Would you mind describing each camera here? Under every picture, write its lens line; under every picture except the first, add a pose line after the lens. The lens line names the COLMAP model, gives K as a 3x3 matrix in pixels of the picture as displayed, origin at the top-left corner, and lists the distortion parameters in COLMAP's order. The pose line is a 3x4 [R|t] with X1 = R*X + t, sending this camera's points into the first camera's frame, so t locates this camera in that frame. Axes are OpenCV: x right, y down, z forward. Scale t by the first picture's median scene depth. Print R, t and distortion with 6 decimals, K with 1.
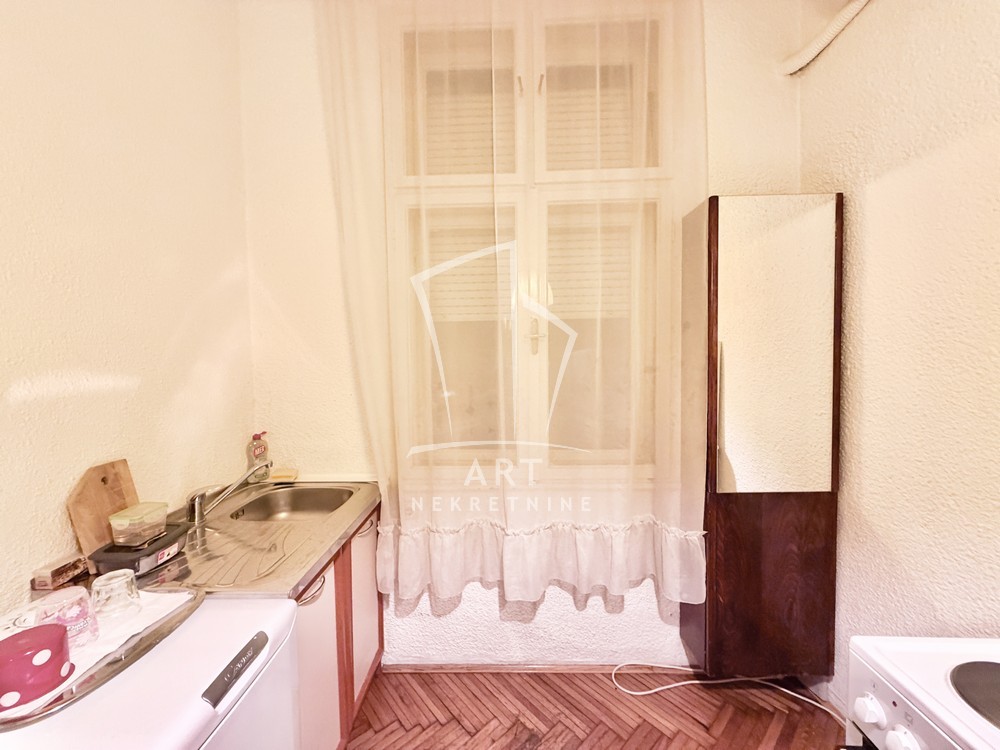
lens RADIAL K [[405.4, 0, 499.3], [0, 405.4, 378.5], [0, 0, 1]] dist [0.001274, 0.000270]
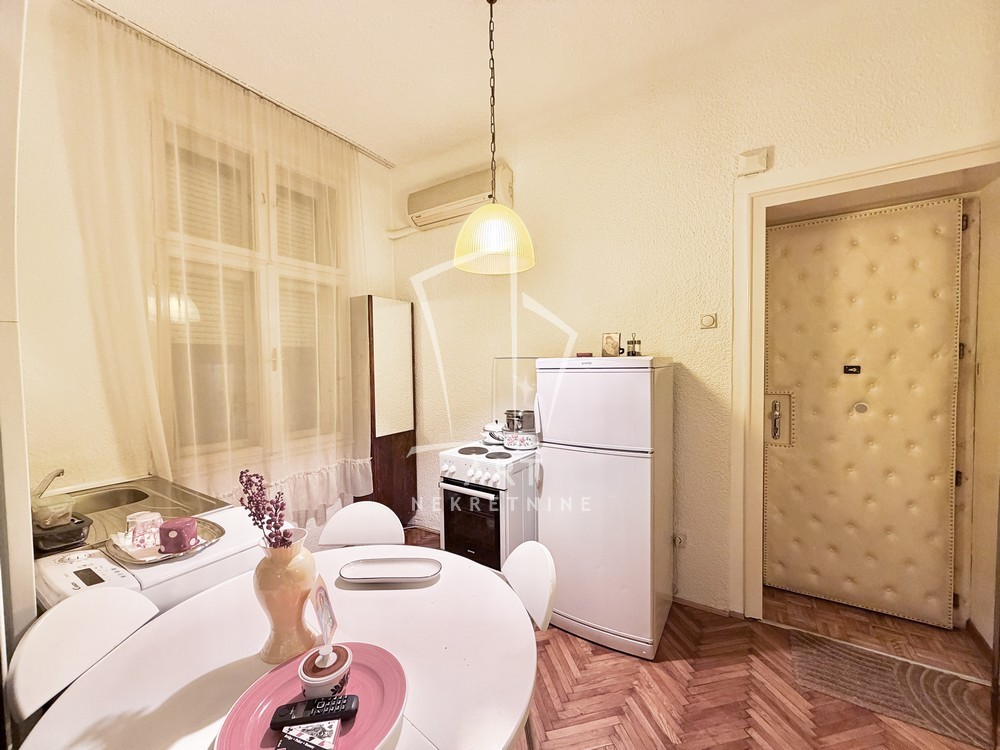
lens RADIAL K [[405.4, 0, 496.8], [0, 405.4, 377.8], [0, 0, 1]] dist [0.001274, 0.000270]
pose [[0.492912, -0.008794, 0.870035, -0.891941], [0.047308, 0.998741, -0.016707, 0.040955], [-0.868792, 0.049395, 0.492707, -0.526618]]
